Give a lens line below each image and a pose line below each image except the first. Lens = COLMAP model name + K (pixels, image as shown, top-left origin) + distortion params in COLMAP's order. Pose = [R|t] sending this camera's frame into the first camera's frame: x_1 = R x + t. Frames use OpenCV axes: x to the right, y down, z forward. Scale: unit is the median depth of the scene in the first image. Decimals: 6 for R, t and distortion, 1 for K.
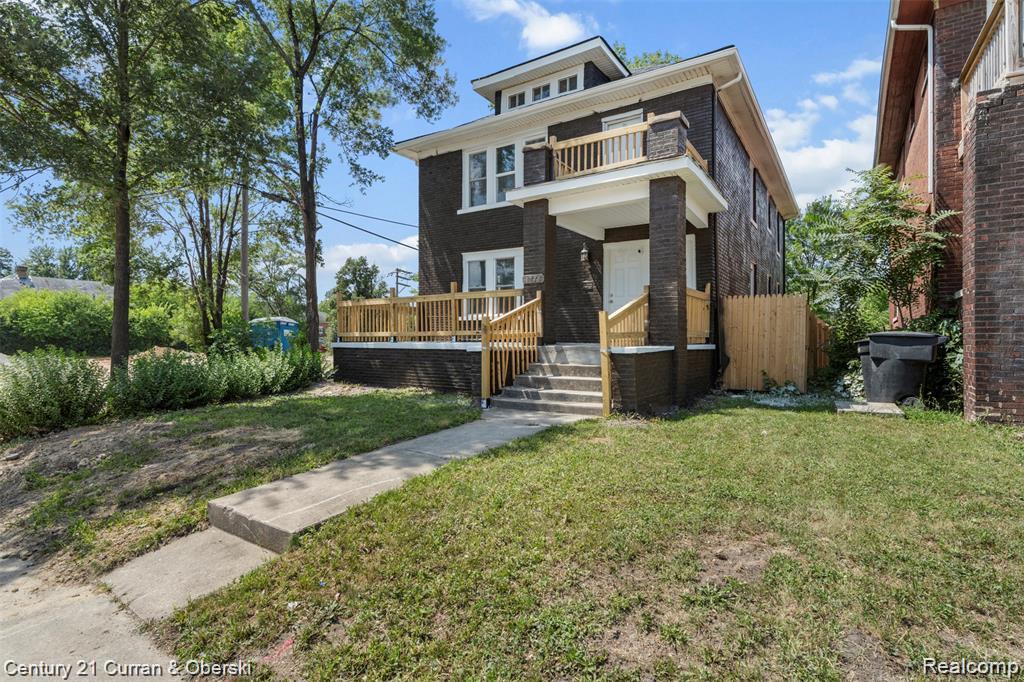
lens RADIAL K [[507.9, 0, 510.3], [0, 507.9, 340.3], [0, 0, 1]] dist [-0.004256, 0.000483]
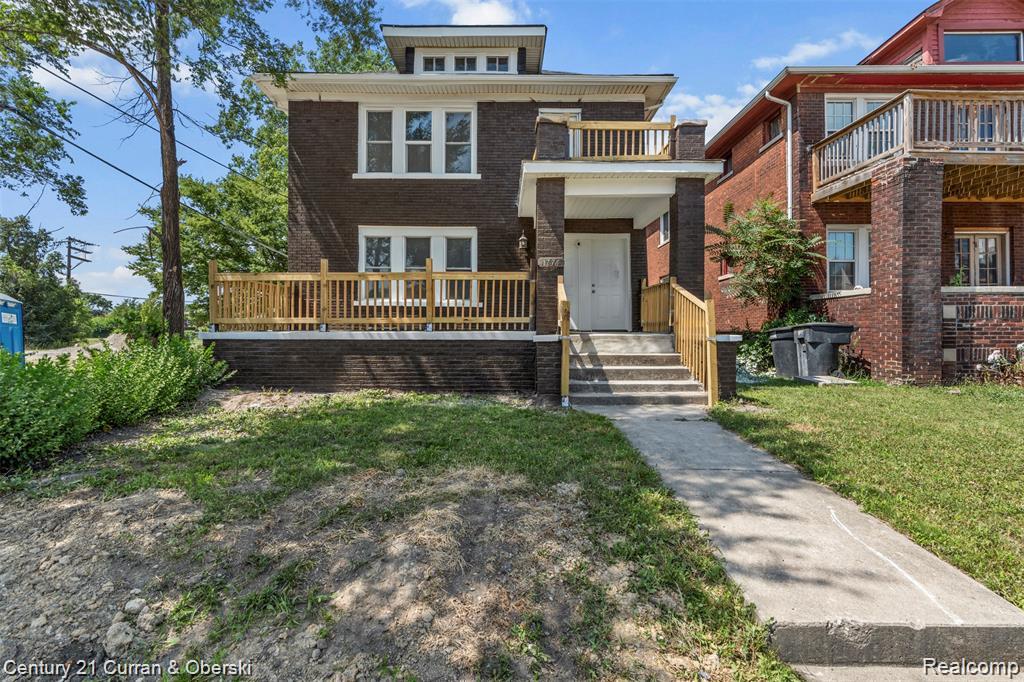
lens RADIAL K [[468.1, 0, 513.8], [0, 468.1, 334.6], [0, 0, 1]] dist [-0.008877, 0.000298]
pose [[0.833826, -0.005835, 0.551997, -0.376238], [-0.000035, 0.999944, 0.010624, 0.001078], [-0.552028, -0.008878, 0.833779, 0.254210]]
